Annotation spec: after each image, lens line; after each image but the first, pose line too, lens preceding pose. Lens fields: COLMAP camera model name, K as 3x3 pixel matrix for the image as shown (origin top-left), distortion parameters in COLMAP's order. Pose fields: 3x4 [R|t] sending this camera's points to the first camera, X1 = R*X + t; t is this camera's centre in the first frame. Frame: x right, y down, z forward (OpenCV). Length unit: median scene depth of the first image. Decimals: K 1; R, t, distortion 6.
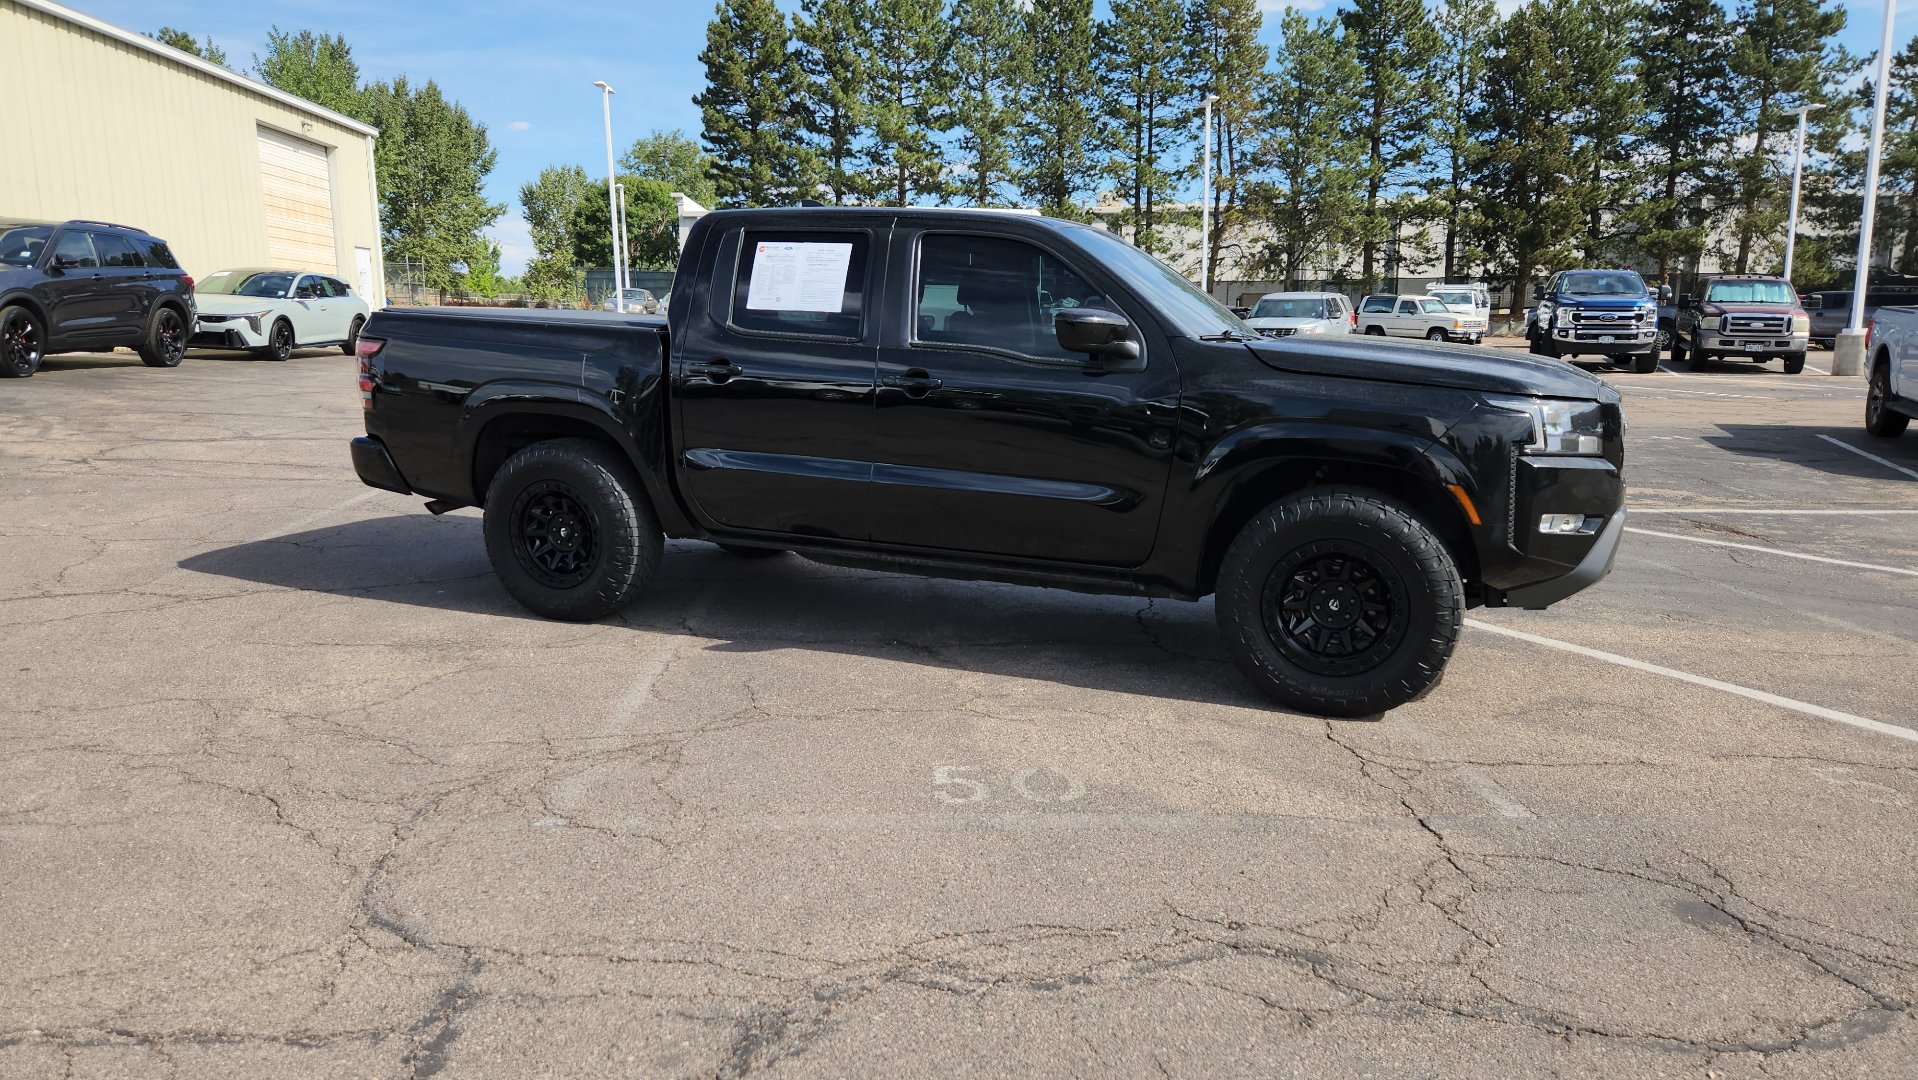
lens RADIAL K [[1284.4, 0, 939.9], [0, 1284.4, 545.3], [0, 0, 1]] dist [0.068600, -0.054937]
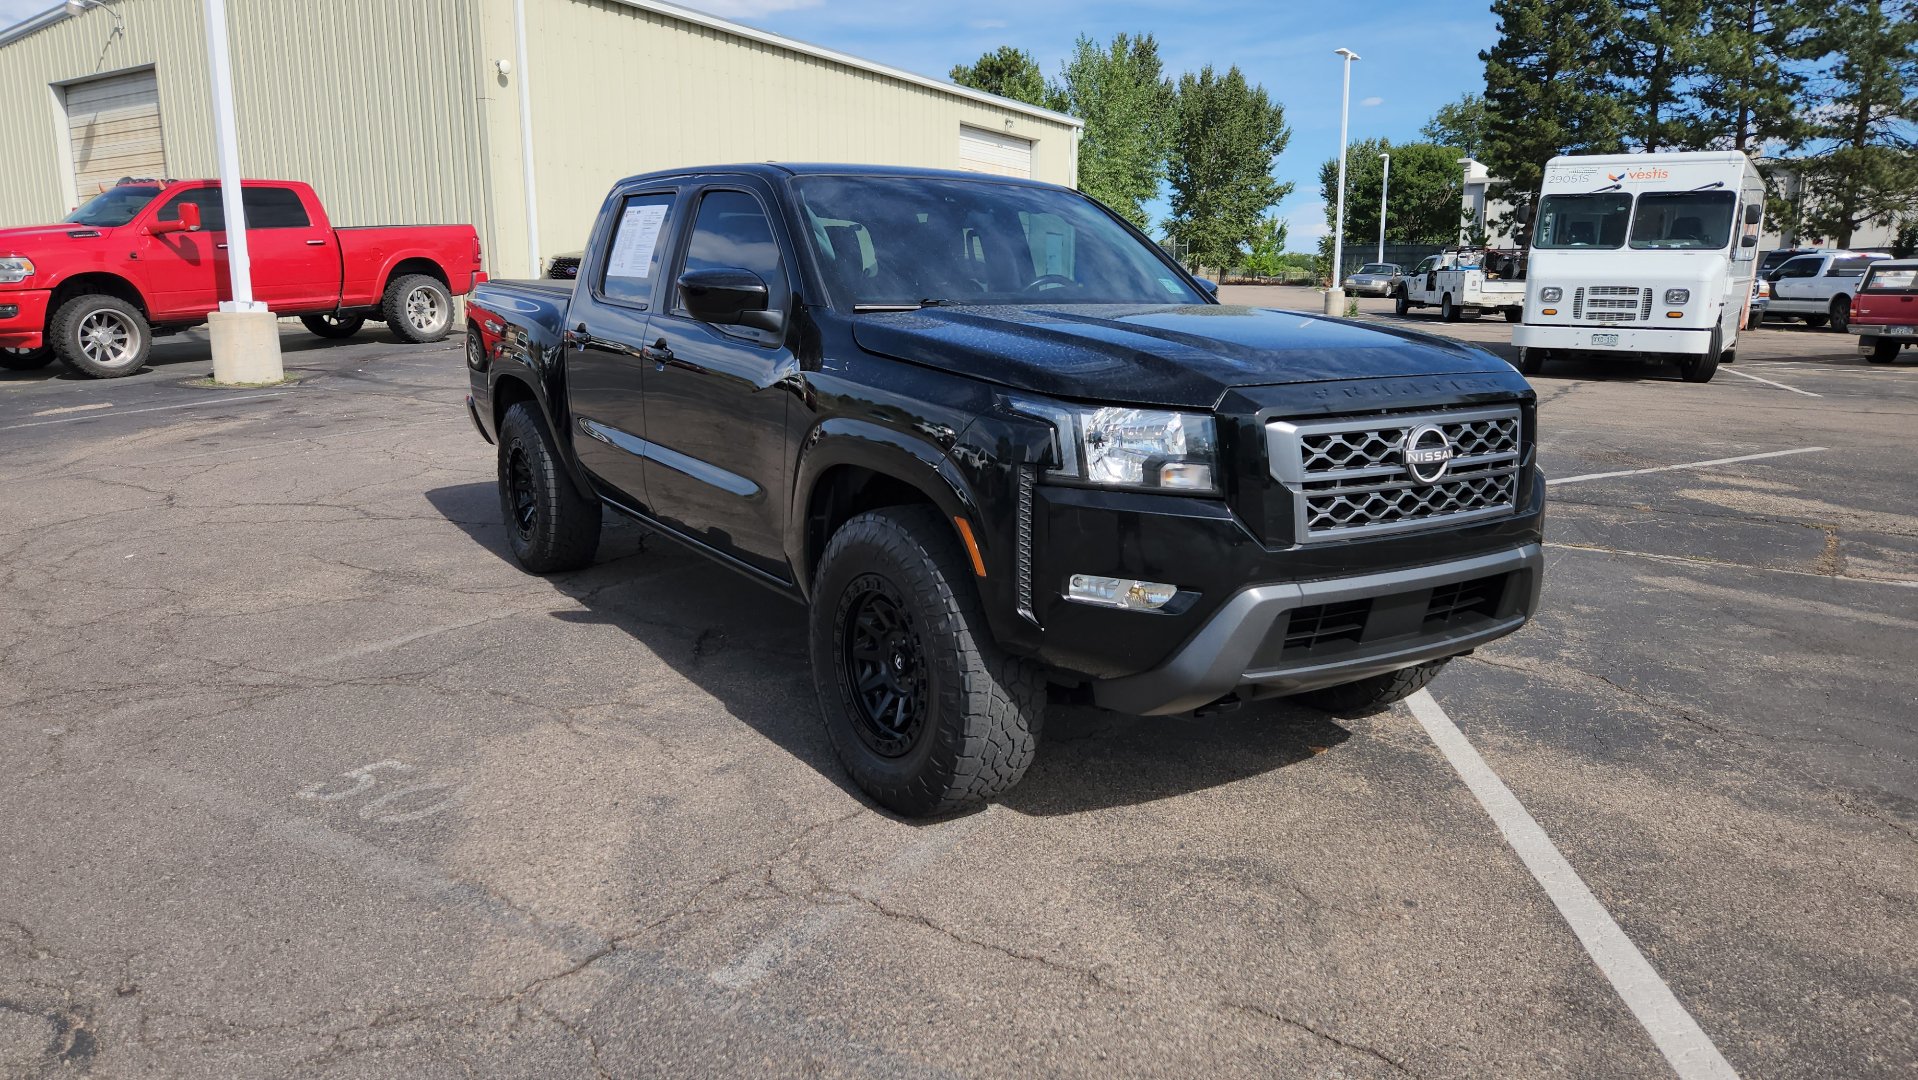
lens RADIAL K [[1284.4, 0, 928.4], [0, 1284.4, 542.3], [0, 0, 1]] dist [0.068600, -0.054937]
pose [[0.816907, 0.109543, -0.566271, 0.224614], [-0.101666, 0.993774, 0.045578, -0.018276], [0.567738, 0.020338, 0.822958, 0.118258]]
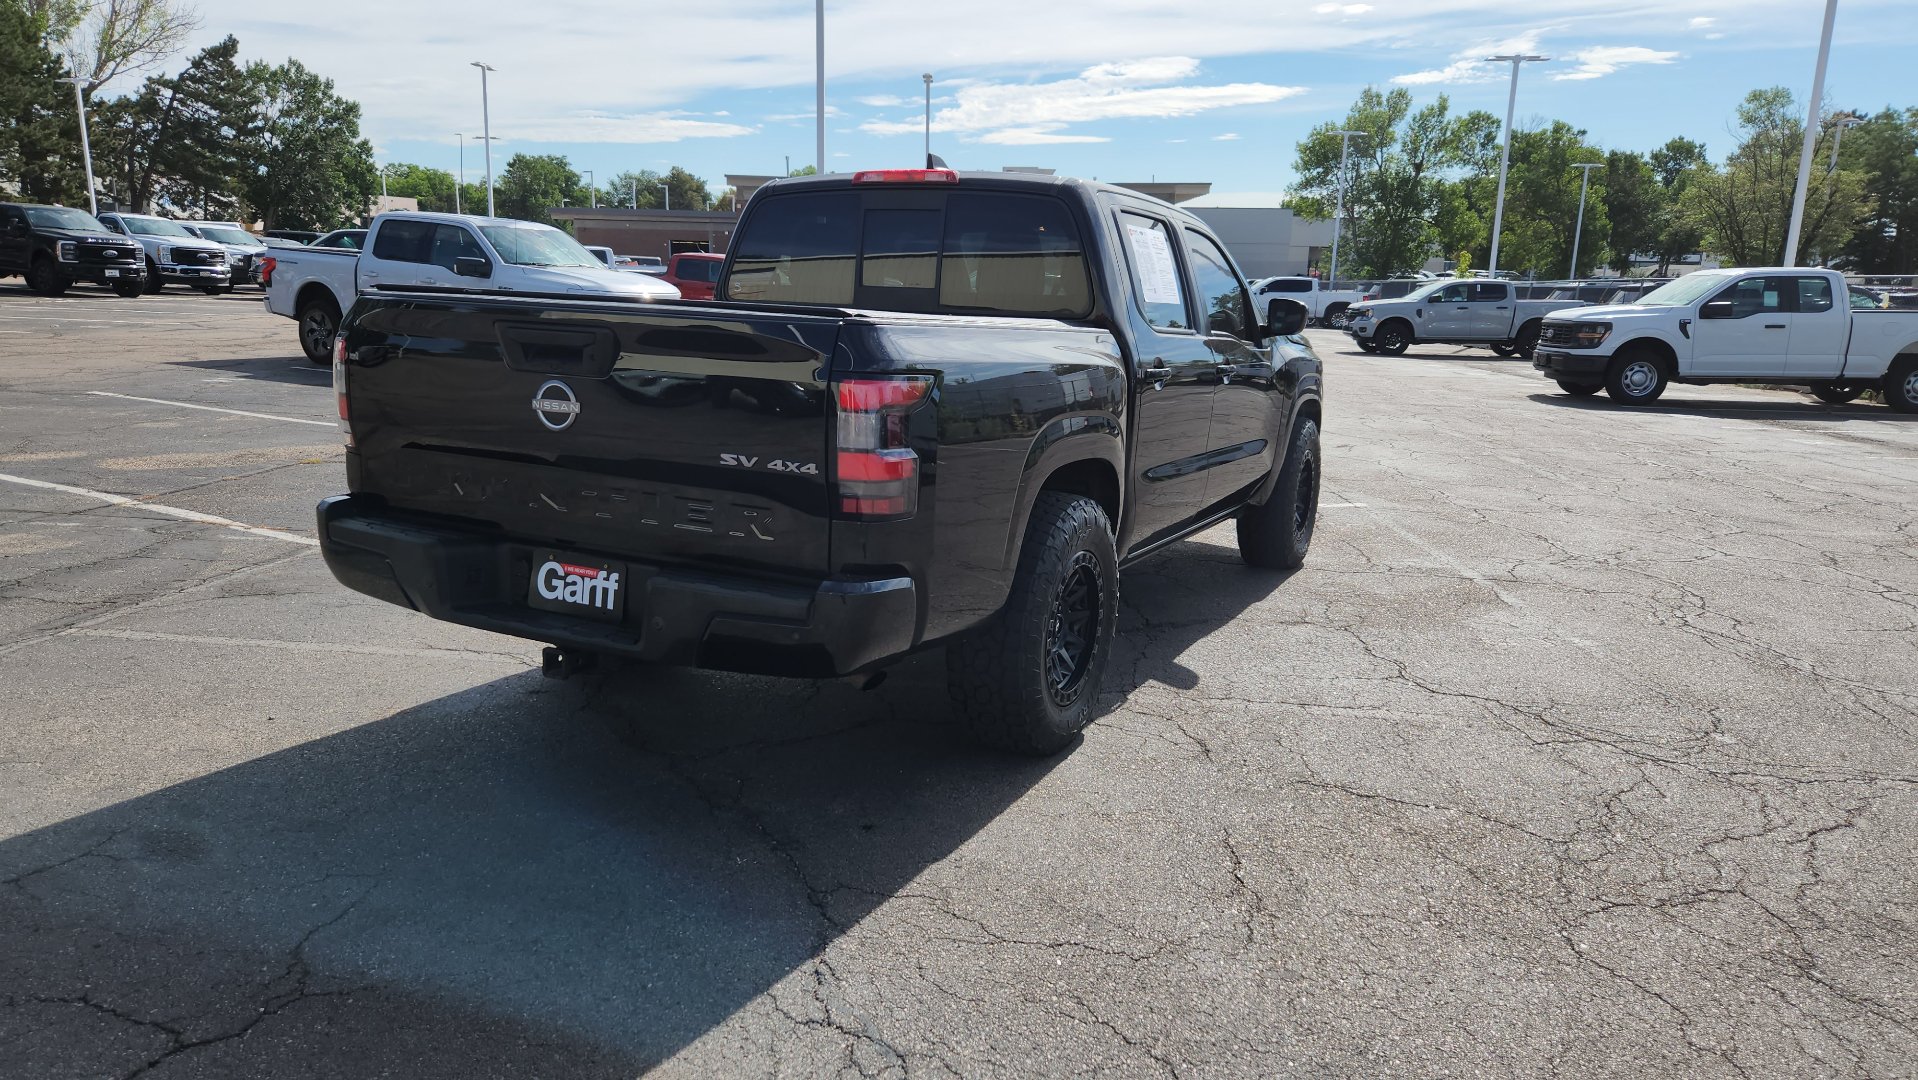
lens RADIAL K [[1285.9, 0, 939.7], [0, 1285.9, 547.4], [0, 0, 1]] dist [0.062859, -0.047818]
pose [[0.095176, -0.209045, 0.973263, -0.372952], [0.142958, 0.970437, 0.194458, -0.075684], [-0.985142, 0.120628, 0.122247, 0.374398]]
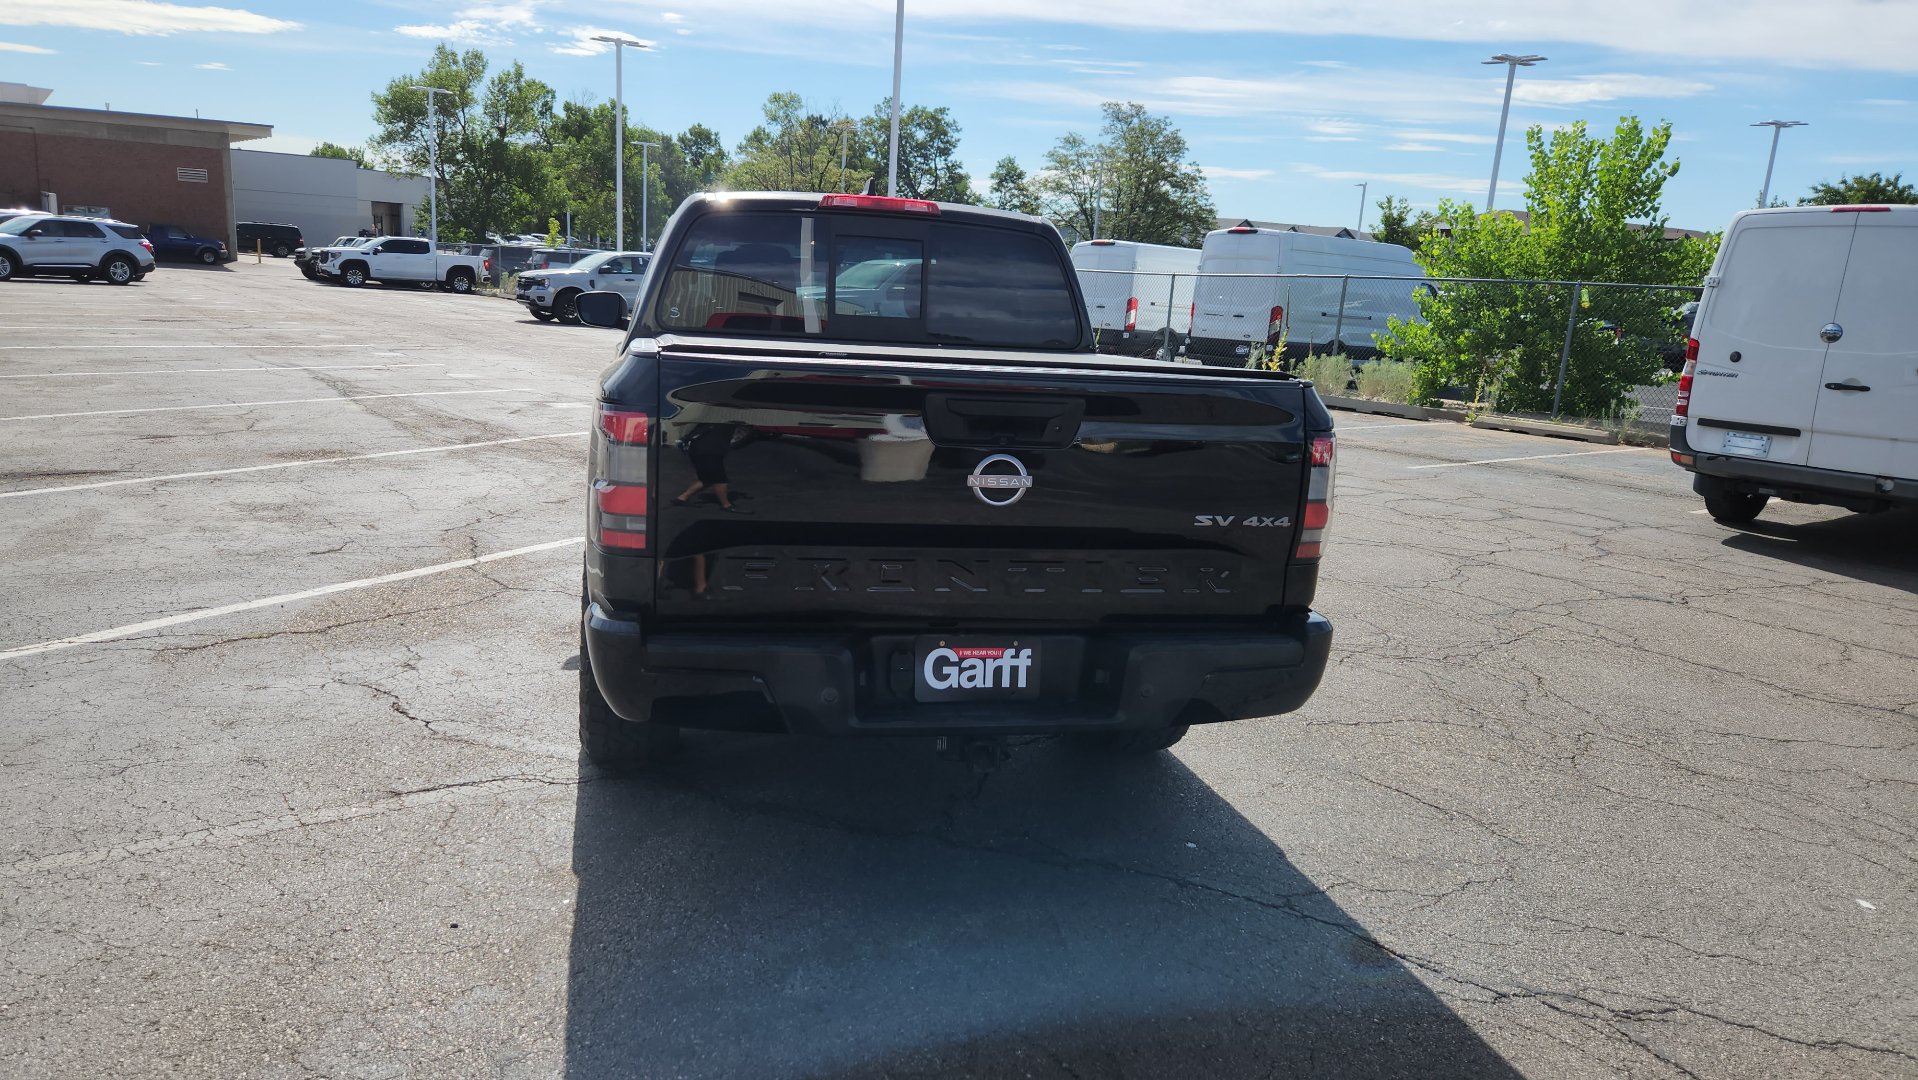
lens RADIAL K [[1285.9, 0, 932.2], [0, 1285.9, 532.8], [0, 0, 1]] dist [0.062859, -0.047818]
pose [[-0.559891, -0.199190, 0.804267, -0.320516], [0.083410, 0.952193, 0.293892, -0.117678], [-0.824357, 0.231631, -0.516510, 0.574416]]
